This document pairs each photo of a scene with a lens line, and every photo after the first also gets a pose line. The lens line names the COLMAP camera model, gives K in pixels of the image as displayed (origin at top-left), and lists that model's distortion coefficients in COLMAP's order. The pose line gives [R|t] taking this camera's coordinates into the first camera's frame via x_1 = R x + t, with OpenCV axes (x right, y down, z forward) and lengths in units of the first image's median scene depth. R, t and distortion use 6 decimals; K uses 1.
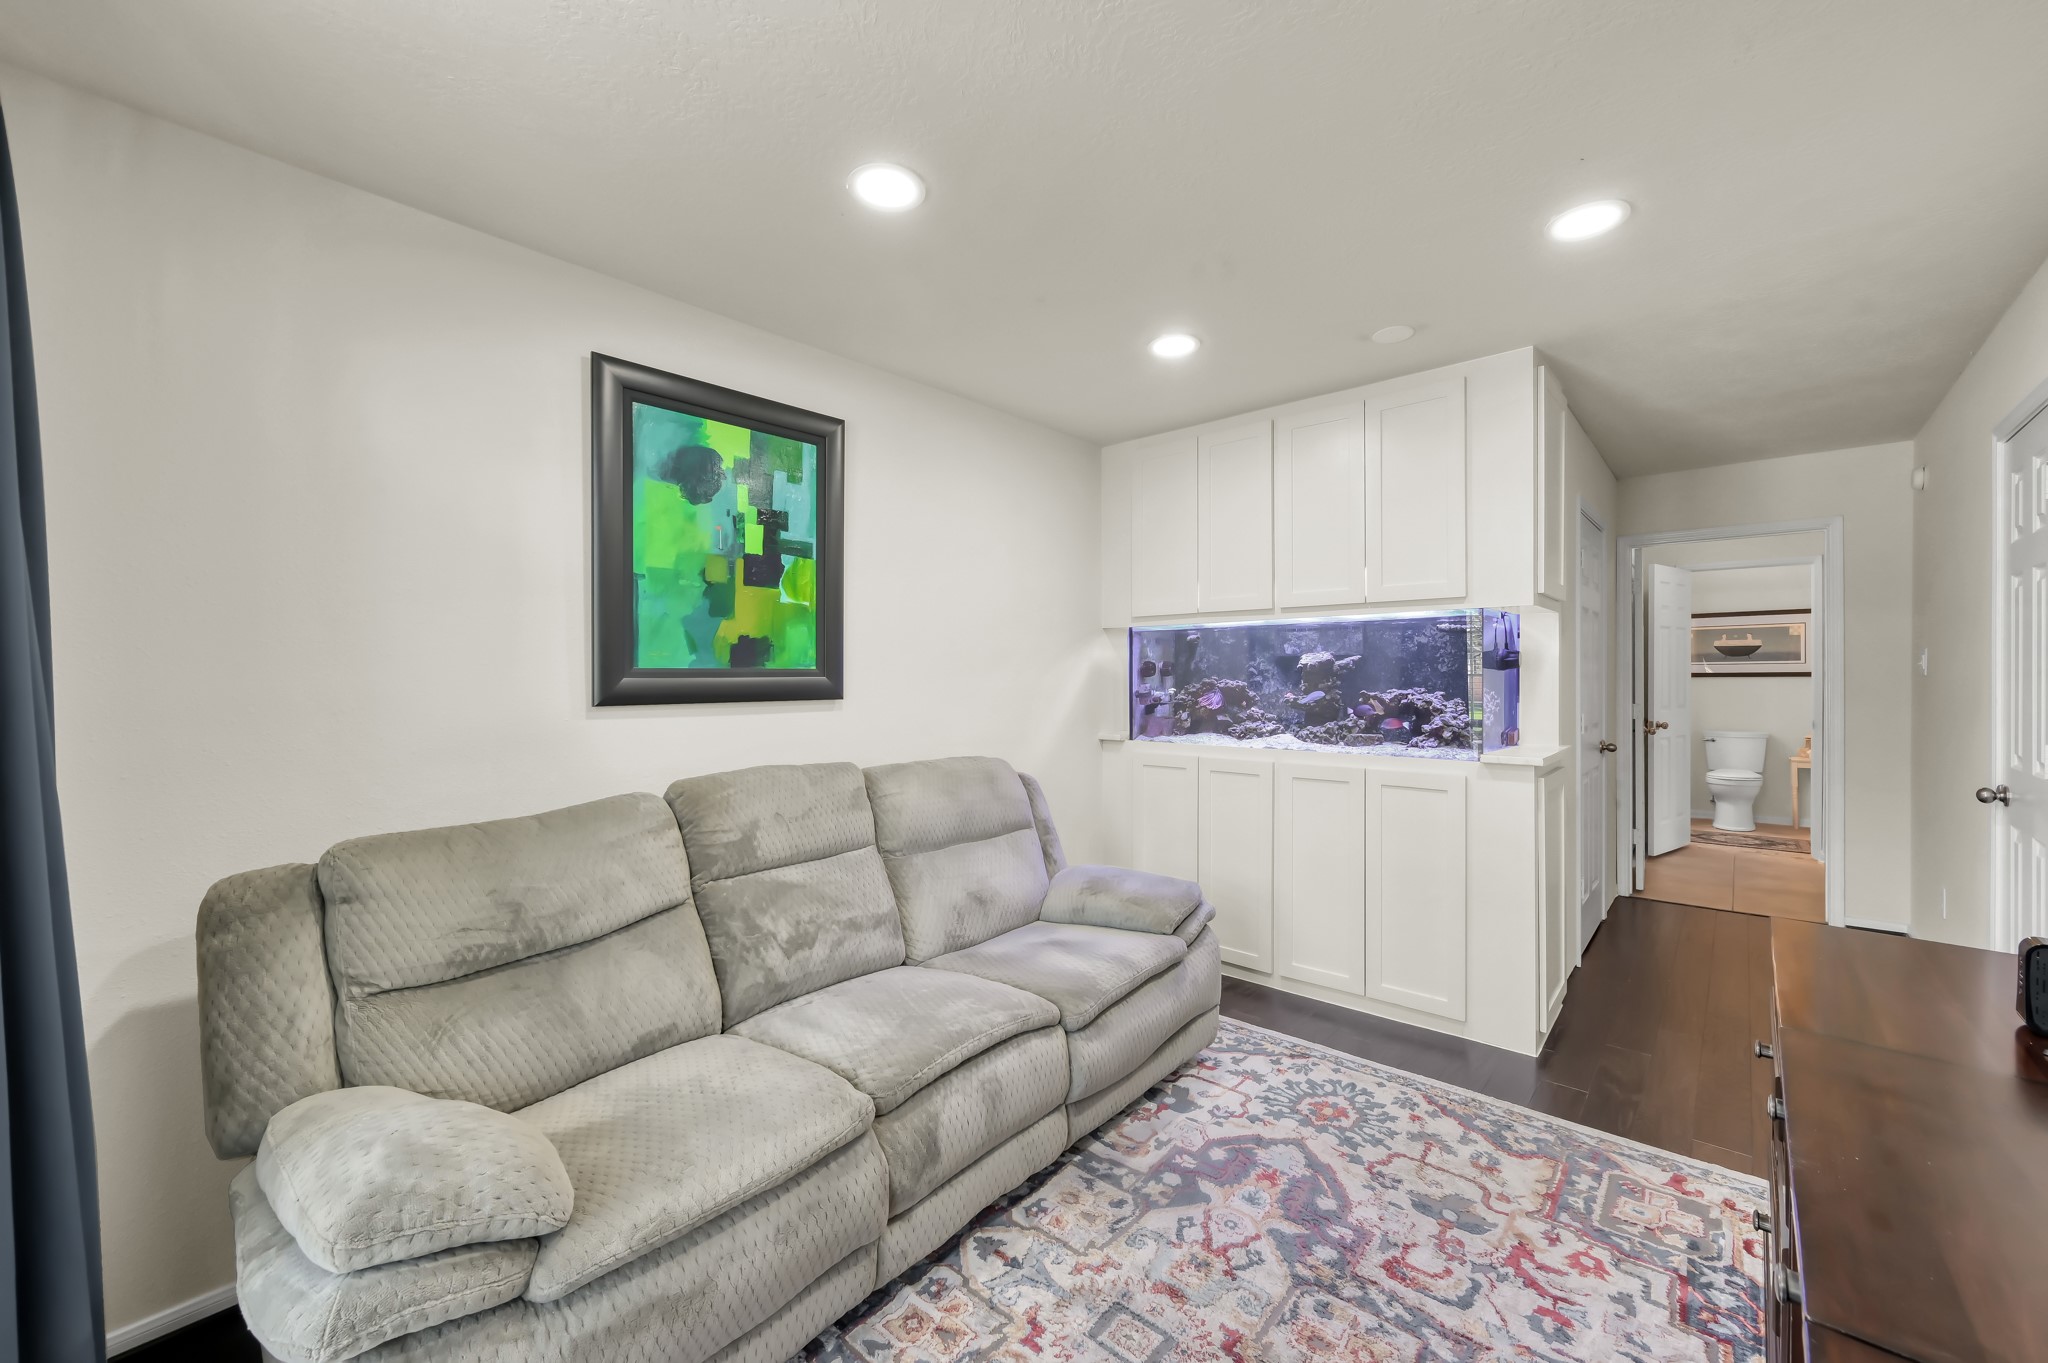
lens RADIAL K [[809.6, 0, 1022.2], [0, 809.6, 679.5], [0, 0, 1]] dist [0.000354, 0.000109]
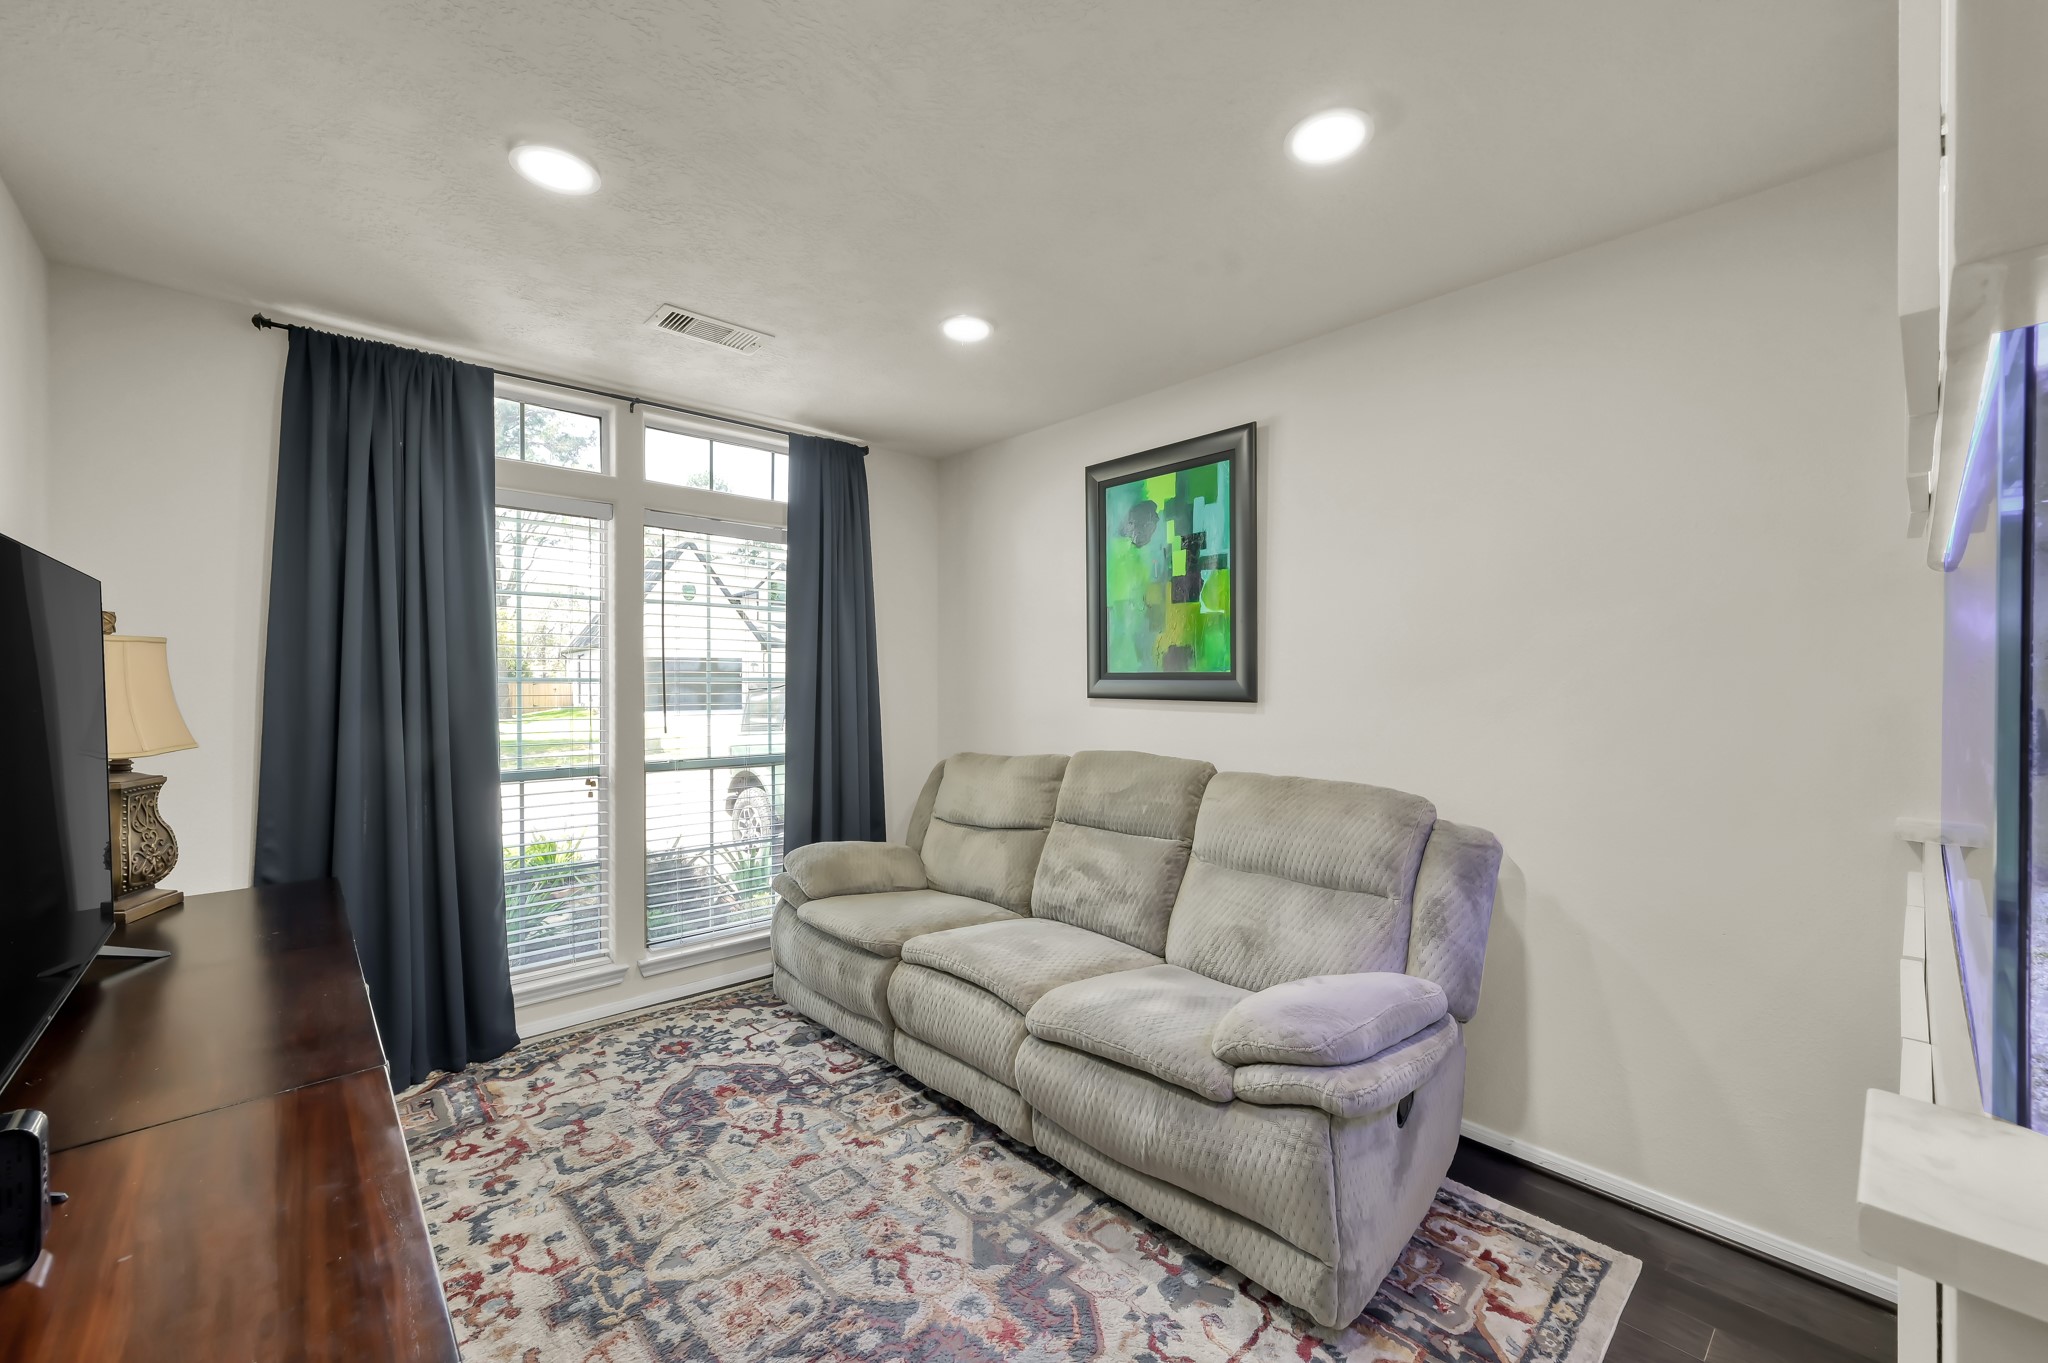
lens RADIAL K [[809.6, 0, 1022.2], [0, 809.6, 679.5], [0, 0, 1]] dist [0.000354, 0.000109]
pose [[-0.098098, 0.016151, -0.995046, 0.913256], [-0.002138, 0.999863, 0.016440, -0.023239], [0.995174, 0.003740, -0.098050, 0.931175]]
